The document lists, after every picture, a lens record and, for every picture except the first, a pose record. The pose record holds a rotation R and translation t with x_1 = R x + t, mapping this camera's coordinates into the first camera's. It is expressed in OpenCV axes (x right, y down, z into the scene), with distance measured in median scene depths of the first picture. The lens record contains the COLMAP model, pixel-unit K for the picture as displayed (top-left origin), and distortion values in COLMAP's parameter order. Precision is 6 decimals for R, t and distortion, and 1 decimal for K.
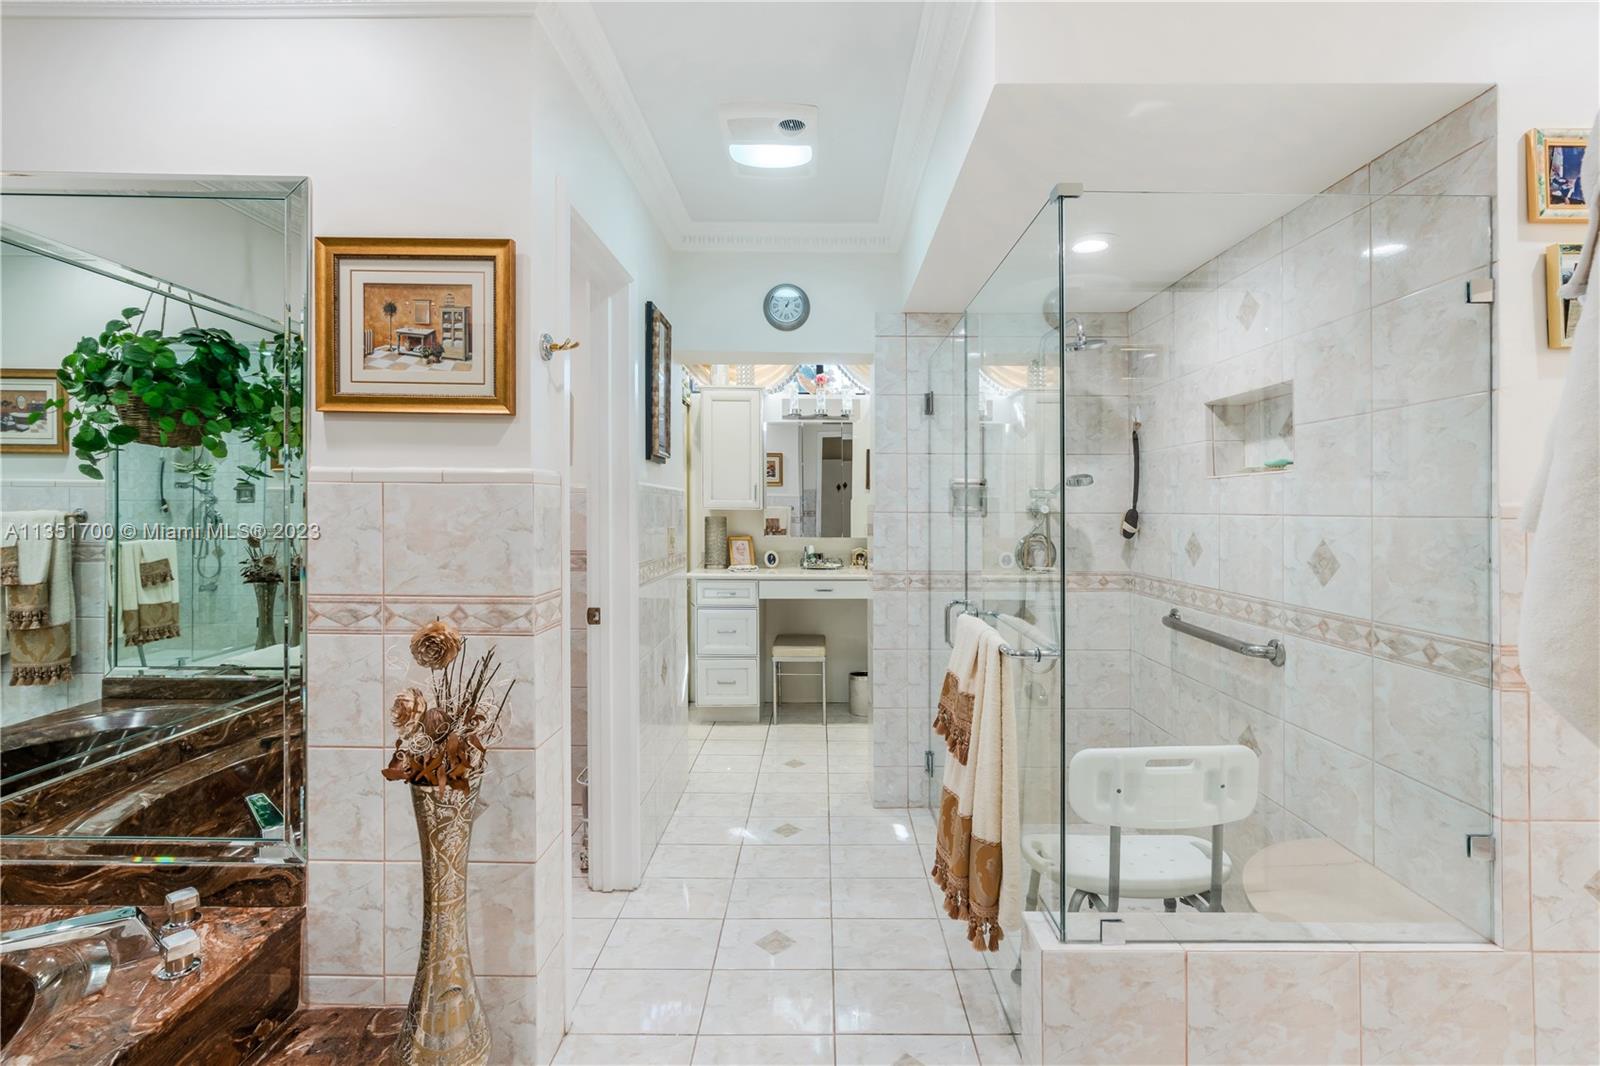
lens RADIAL K [[724.7, 0, 810.3], [0, 724.7, 532.5], [0, 0, 1]] dist [-0.001850, 0.000359]
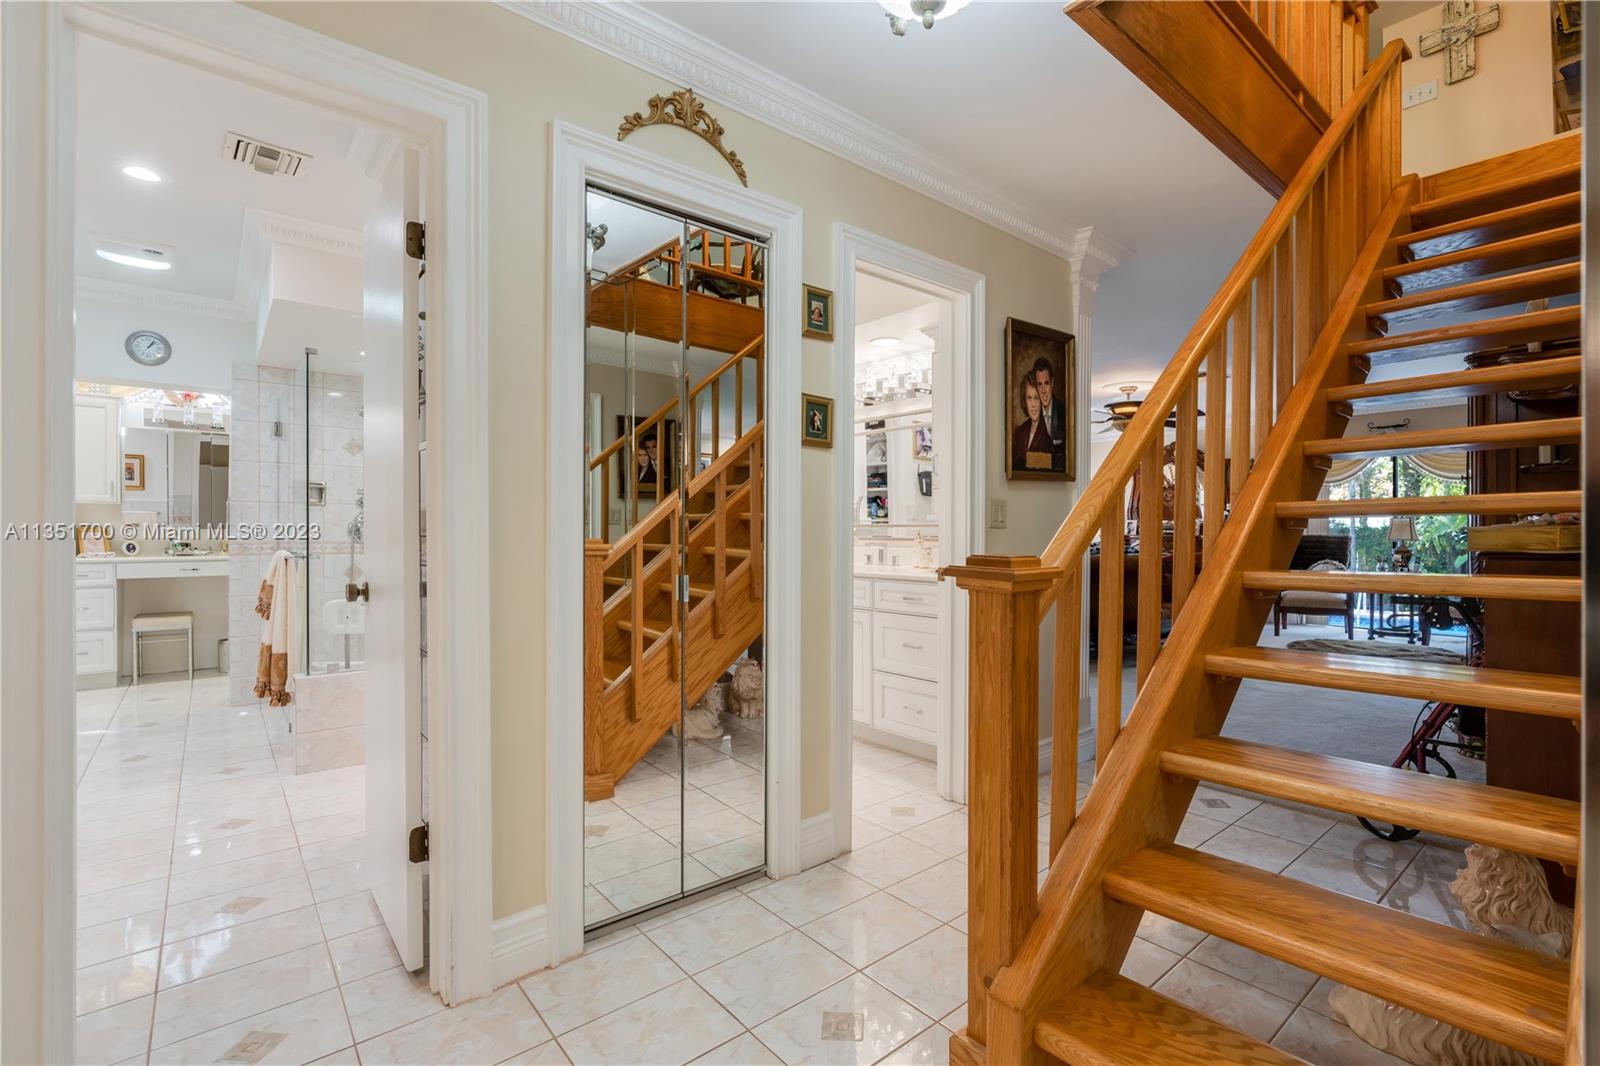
lens RADIAL K [[724.7, 0, 810.3], [0, 724.7, 532.5], [0, 0, 1]] dist [-0.001850, 0.000359]
pose [[0.762194, 0.000286, 0.647348, 0.066096], [0.020782, 0.999474, -0.024911, 0.174669], [-0.647015, 0.032440, 0.761787, -1.547522]]
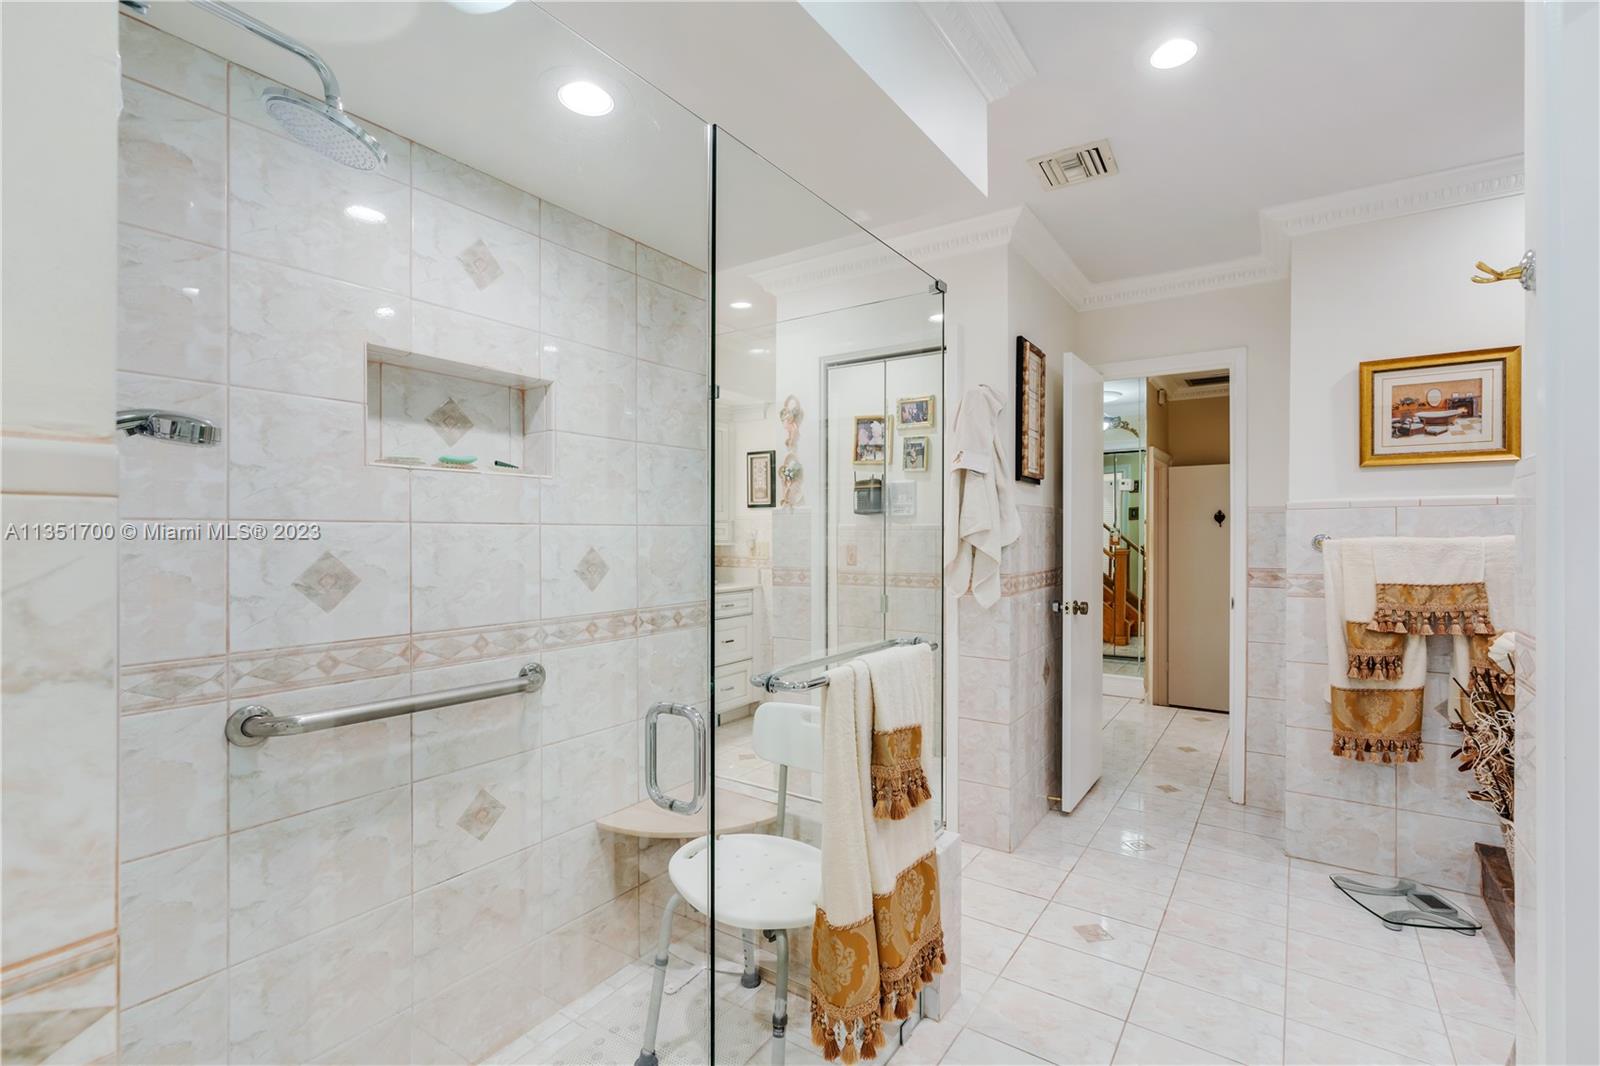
lens RADIAL K [[724.7, 0, 810.3], [0, 724.7, 532.5], [0, 0, 1]] dist [-0.001850, 0.000359]
pose [[-0.829184, -0.003392, 0.558966, -0.124400], [0.014944, 0.999490, 0.028234, -0.029263], [-0.558776, 0.031764, -0.828710, 1.349123]]
